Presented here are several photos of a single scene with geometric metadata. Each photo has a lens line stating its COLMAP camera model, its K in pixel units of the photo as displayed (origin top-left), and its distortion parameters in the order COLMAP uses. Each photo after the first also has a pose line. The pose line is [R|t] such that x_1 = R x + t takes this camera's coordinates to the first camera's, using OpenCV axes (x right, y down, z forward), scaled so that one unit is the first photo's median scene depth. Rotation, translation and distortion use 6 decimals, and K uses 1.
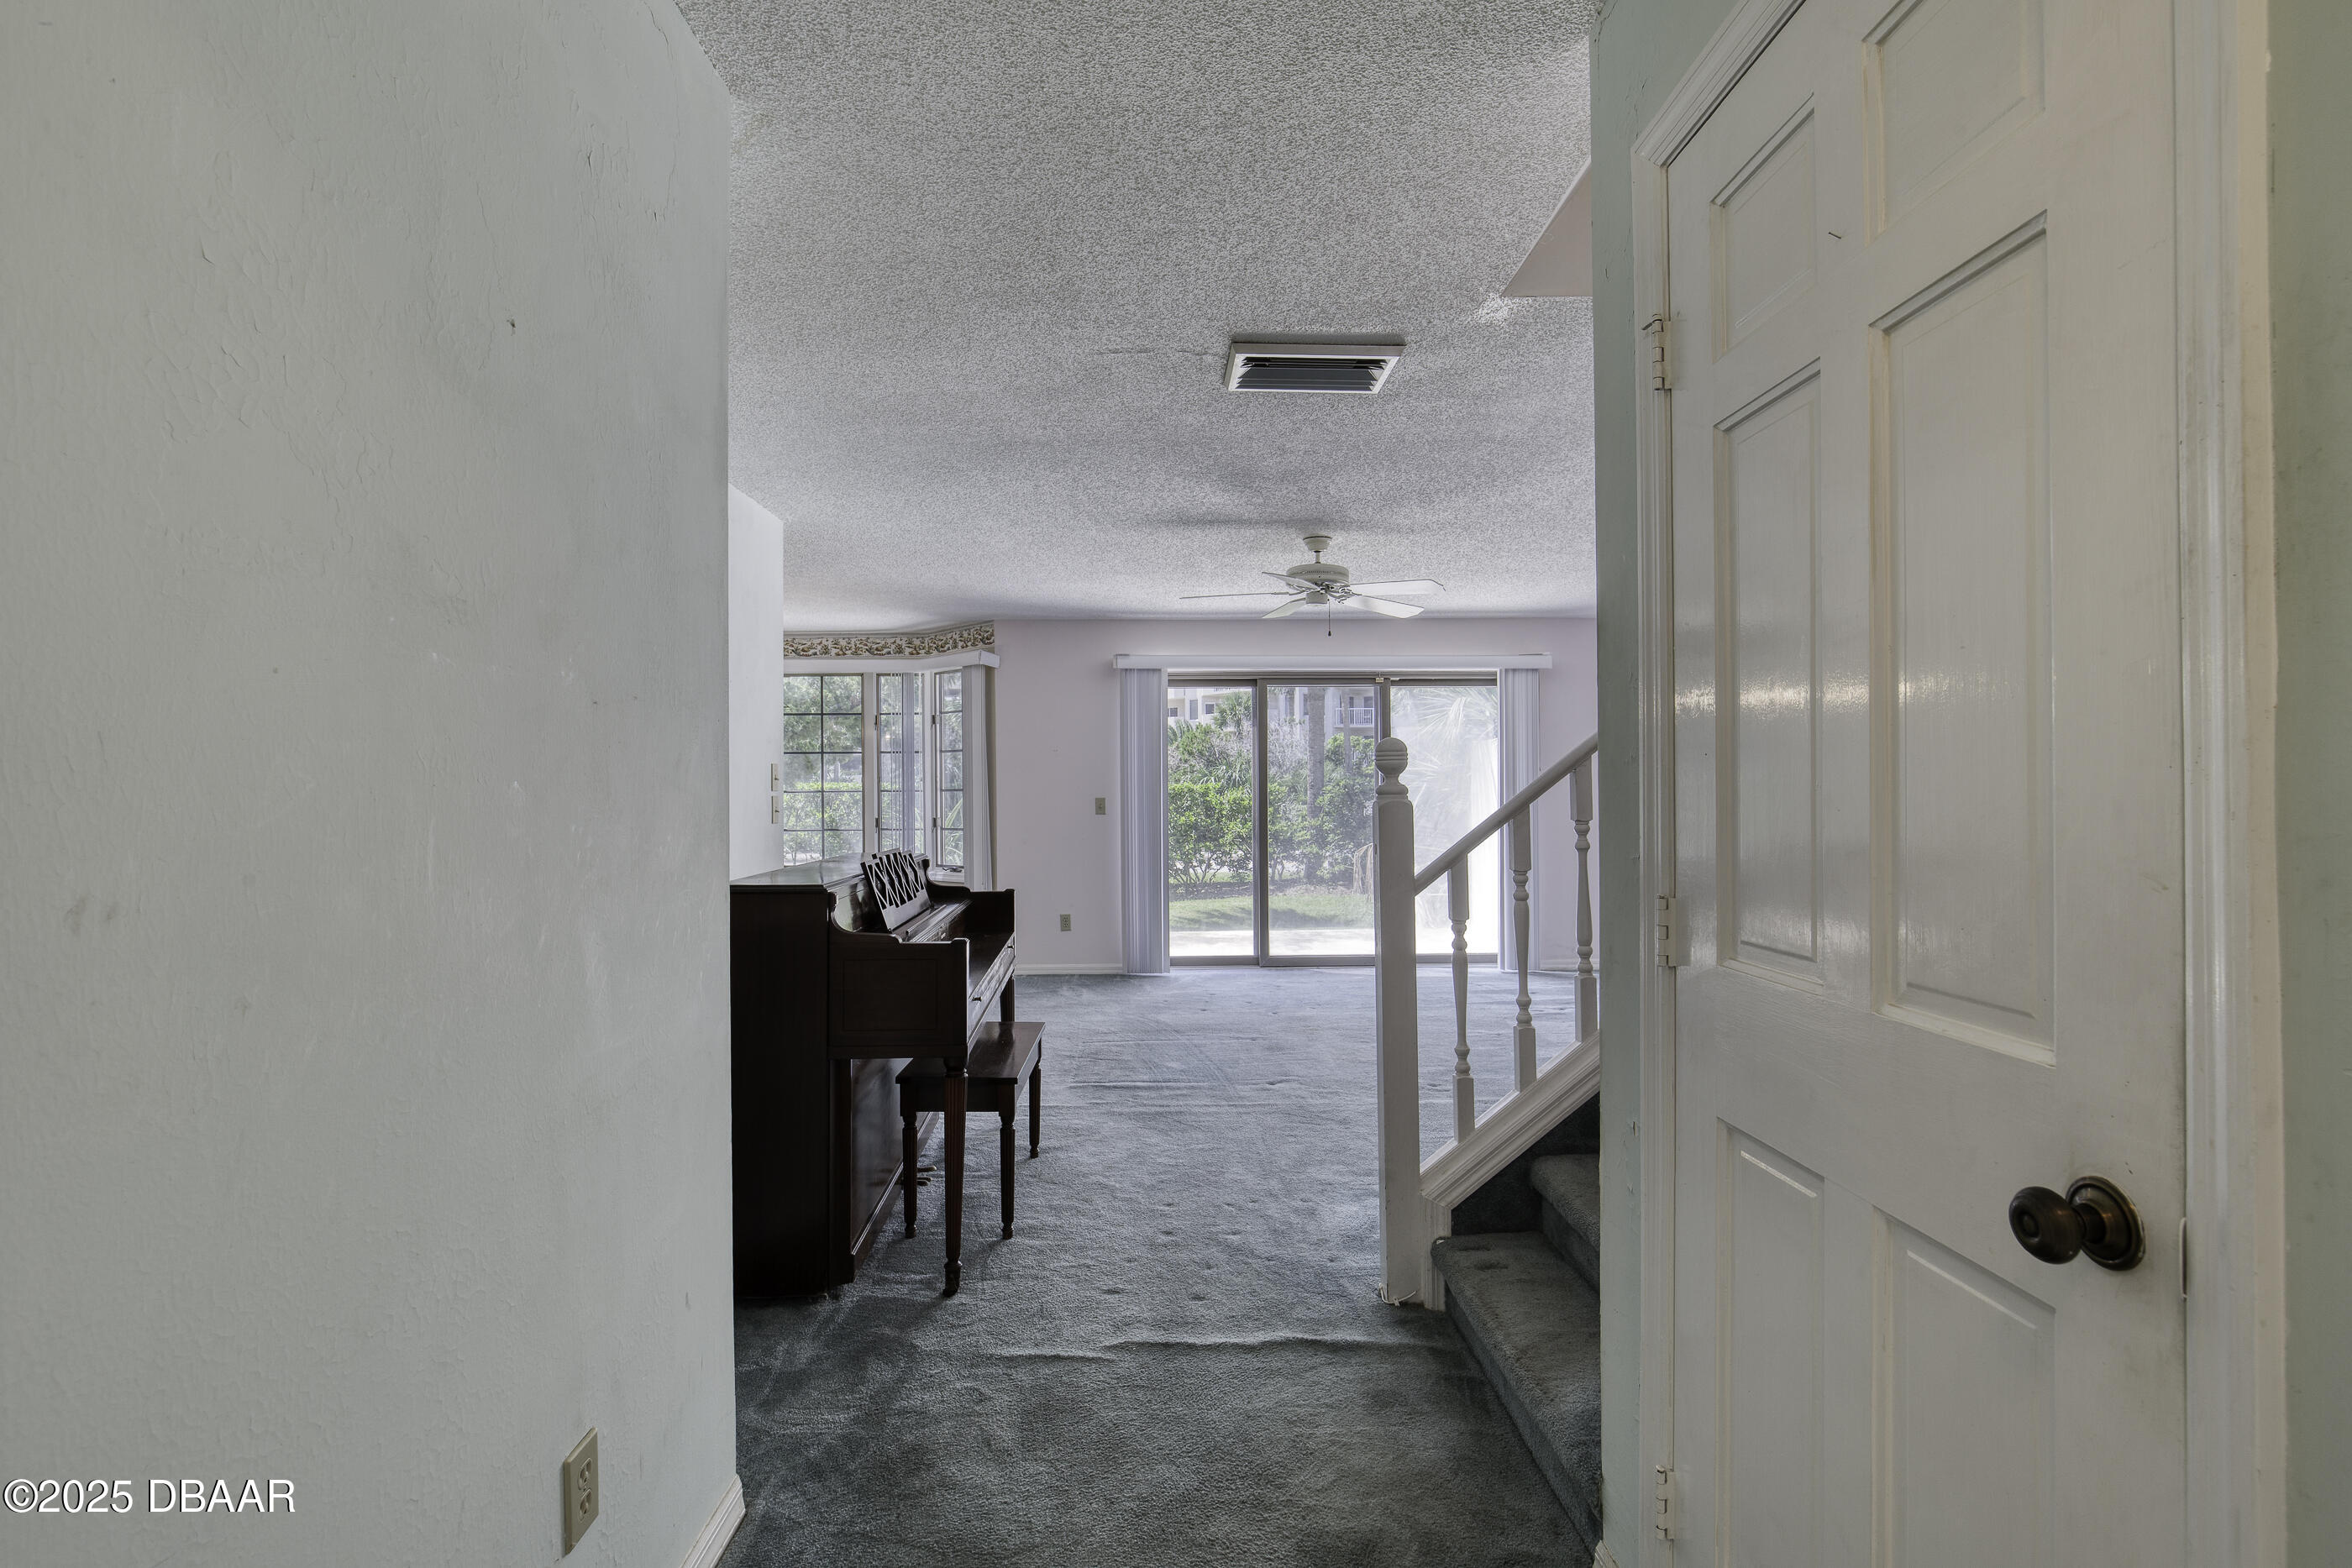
lens RADIAL K [[1081.6, 0, 1181.2], [0, 1081.6, 796.3], [0, 0, 1]] dist [-0.000846, 0.000193]
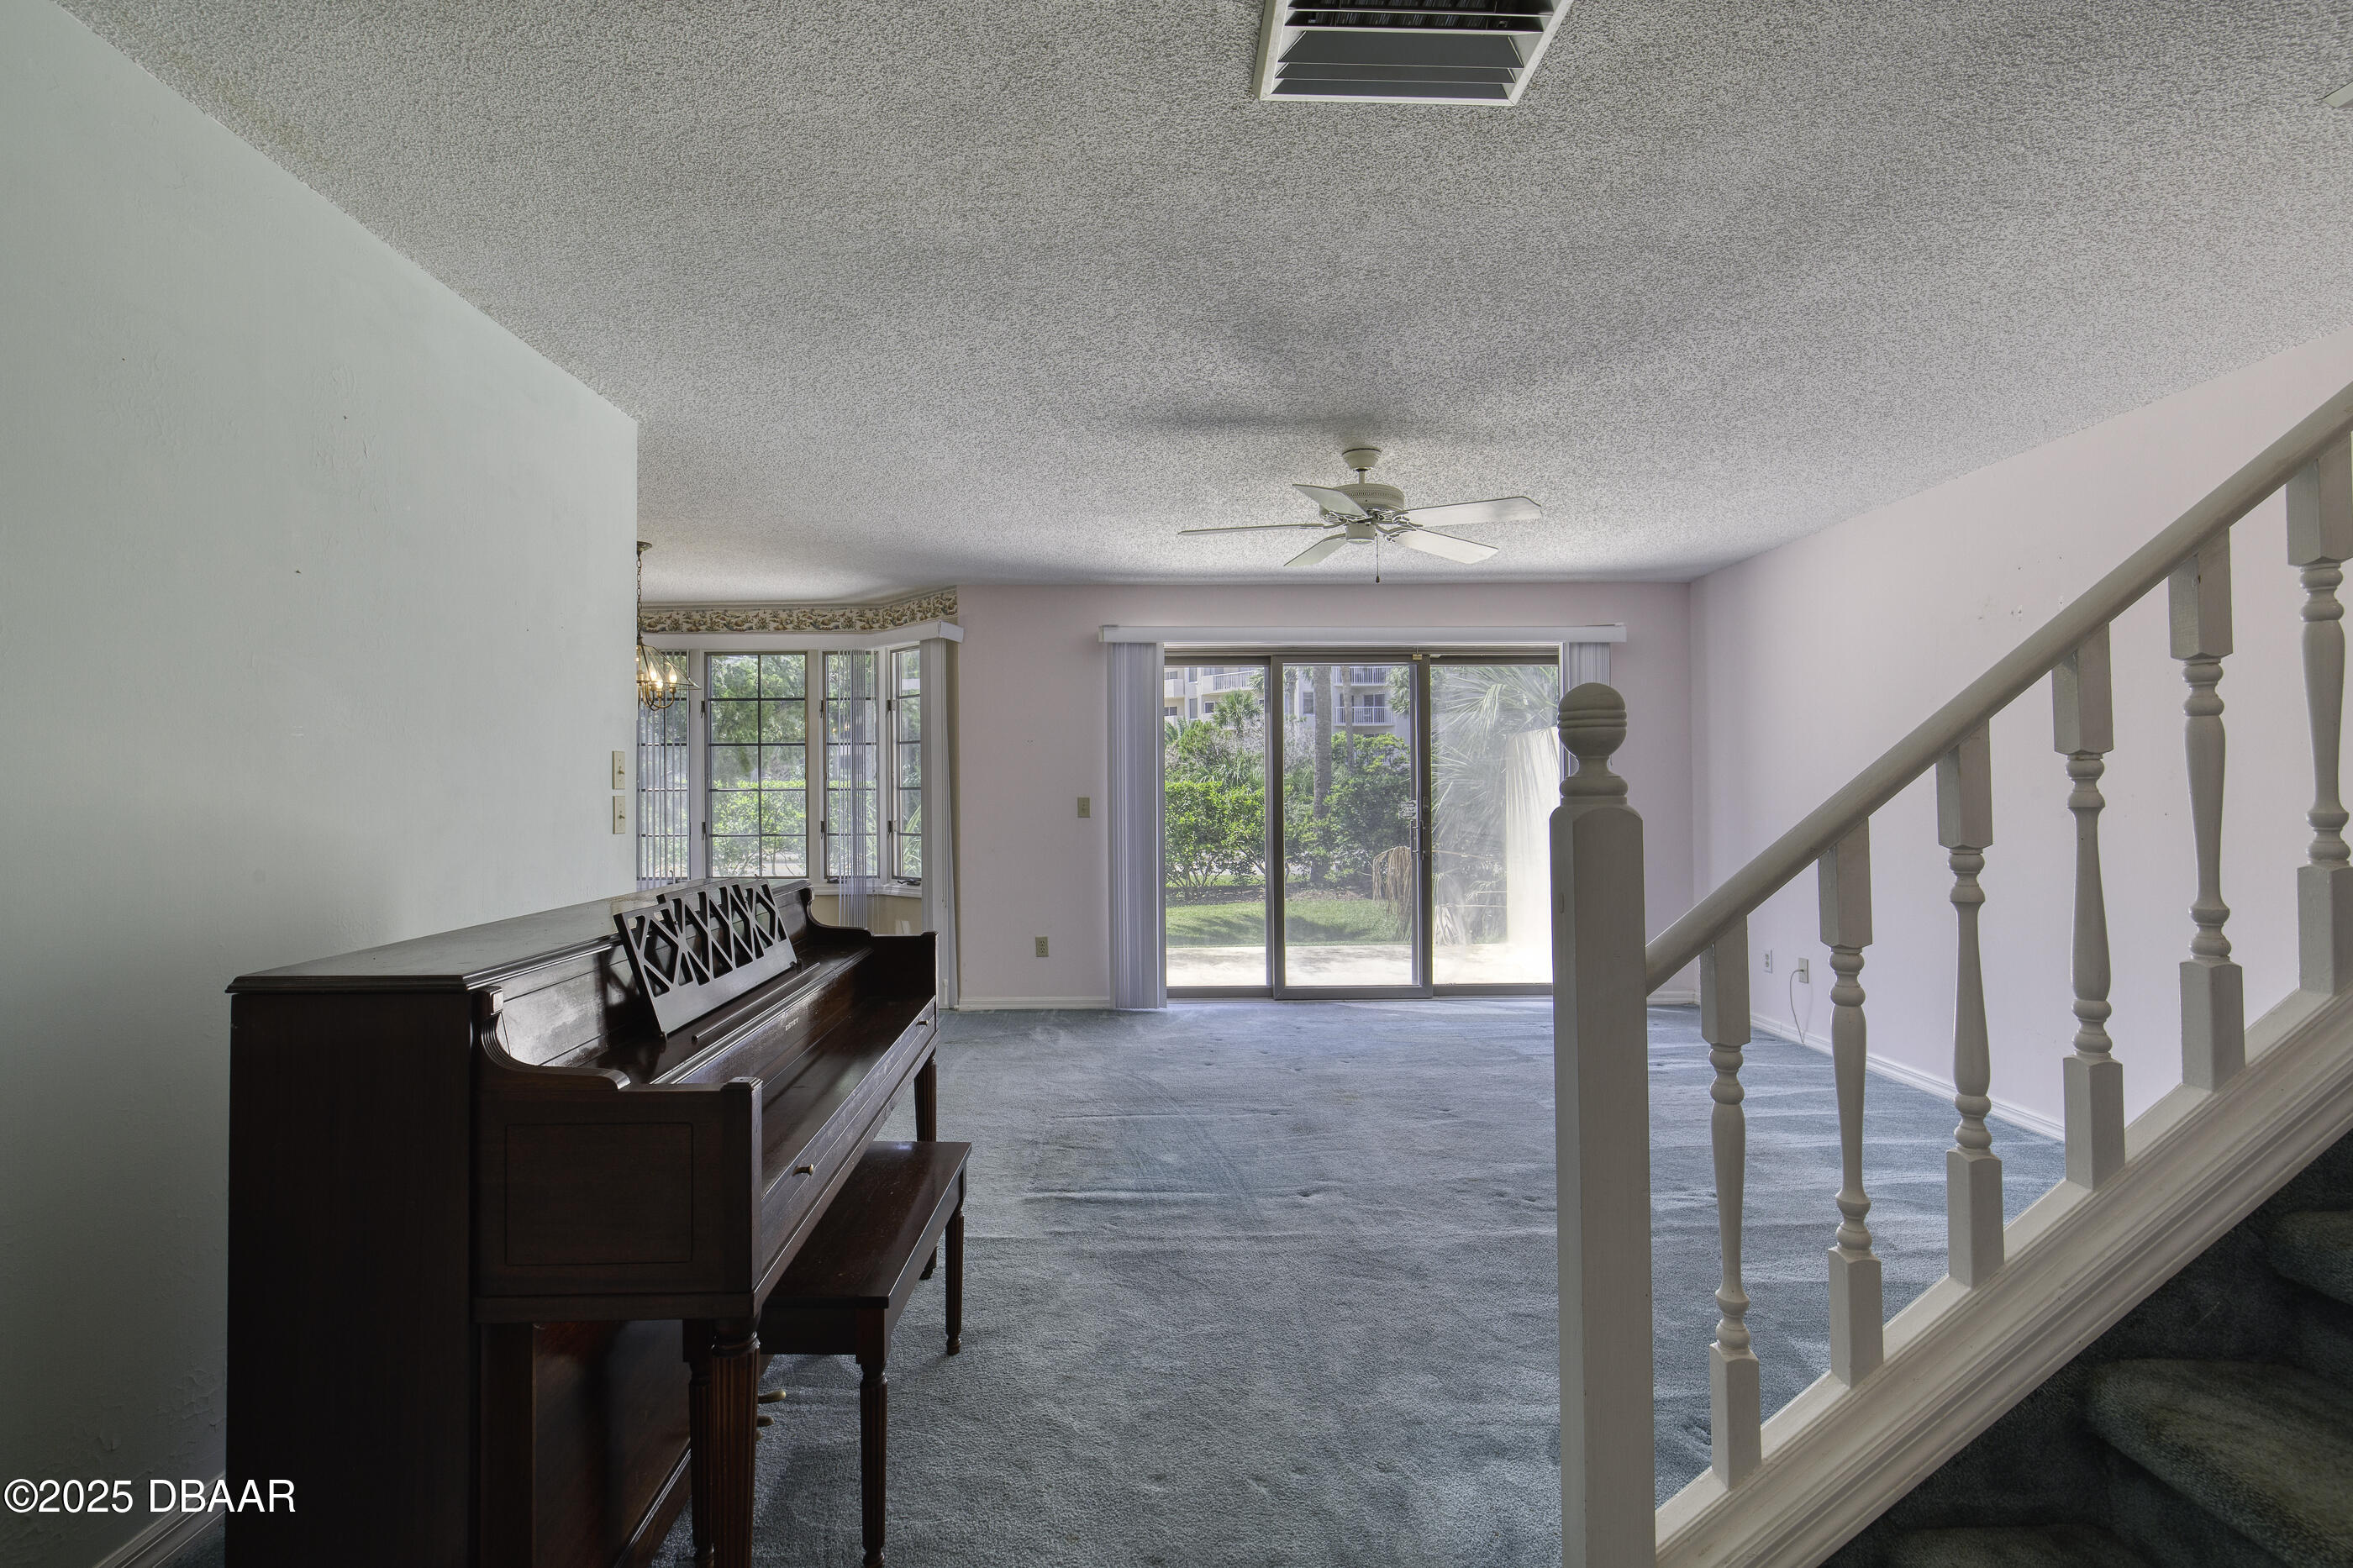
lens RADIAL K [[1070.9, 0, 1166.4], [0, 1070.9, 790.1], [0, 0, 1]] dist [-0.013030, 0.004113]
pose [[0.999909, 0.000291, -0.013479, 0.000445], [-0.000355, 0.999989, -0.004704, -0.000615], [0.013478, 0.004708, 0.999898, 0.175497]]
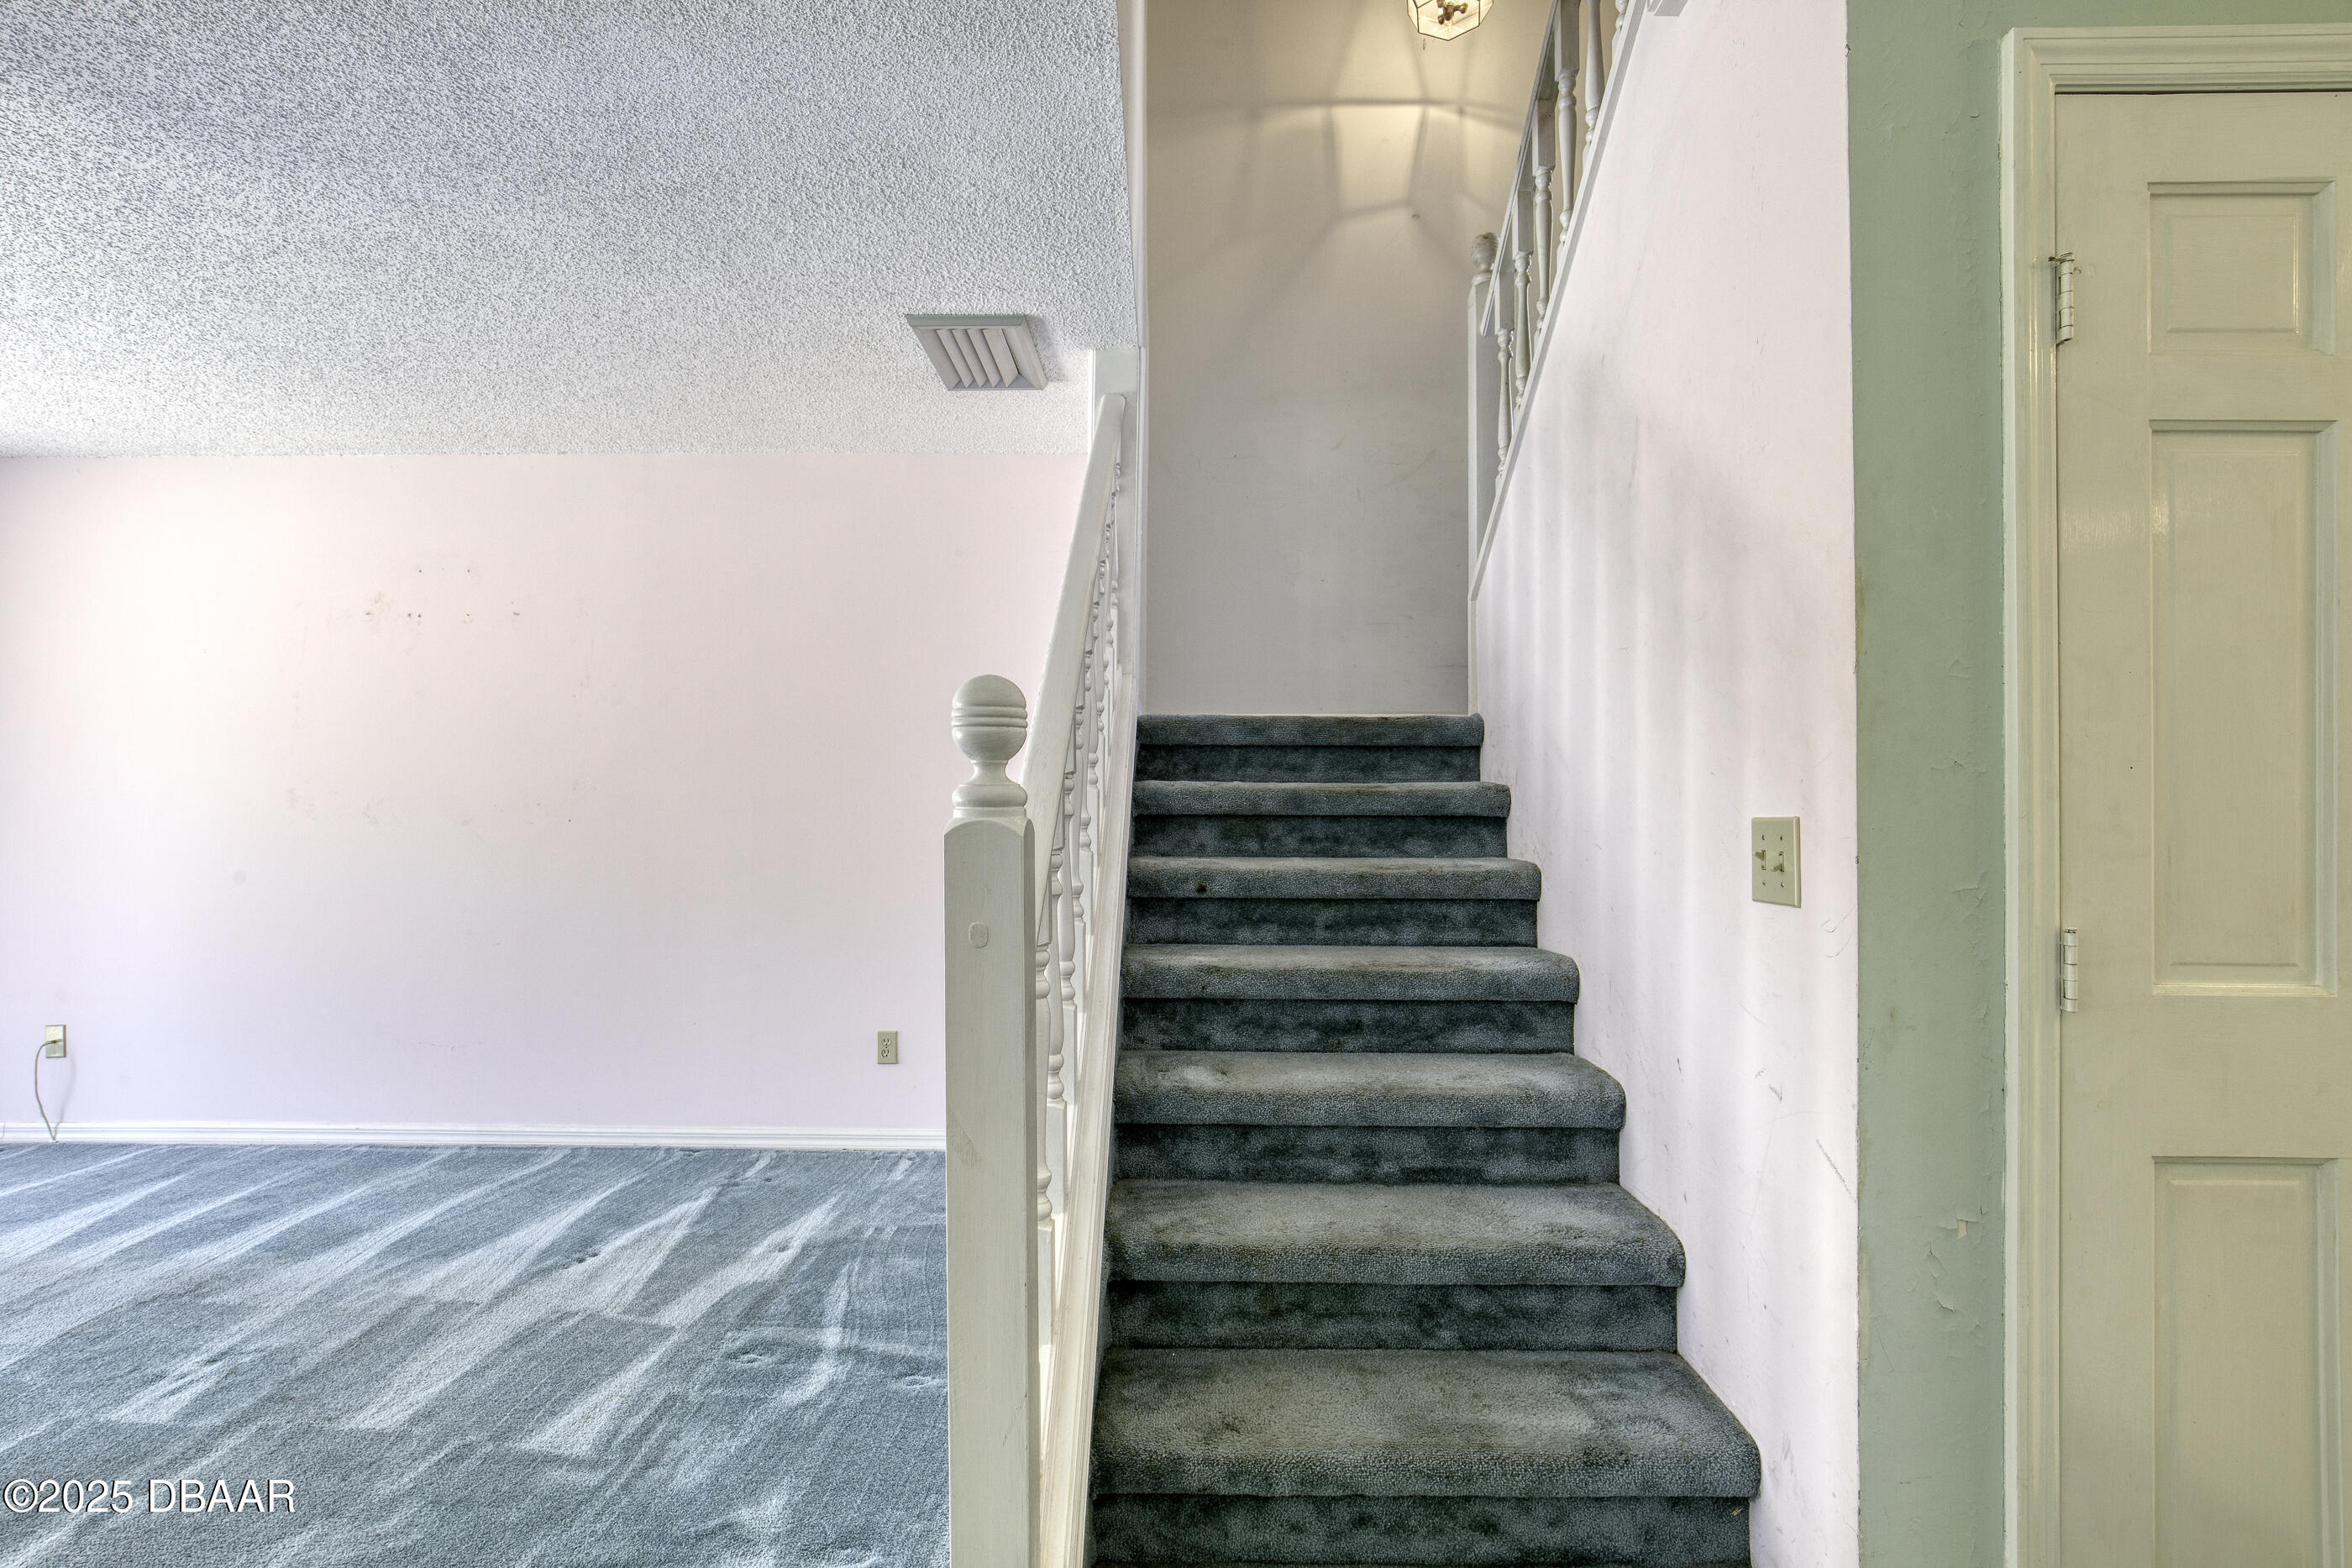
lens RADIAL K [[1089.1, 0, 1173.6], [0, 1089.1, 787.8], [0, 0, 1]] dist [-0.027192, 0.009567]
pose [[0.044387, 0.014355, 0.998911, -0.085180], [0.000207, 0.999897, -0.014379, -0.000732], [-0.999014, 0.000845, 0.044379, 0.320571]]
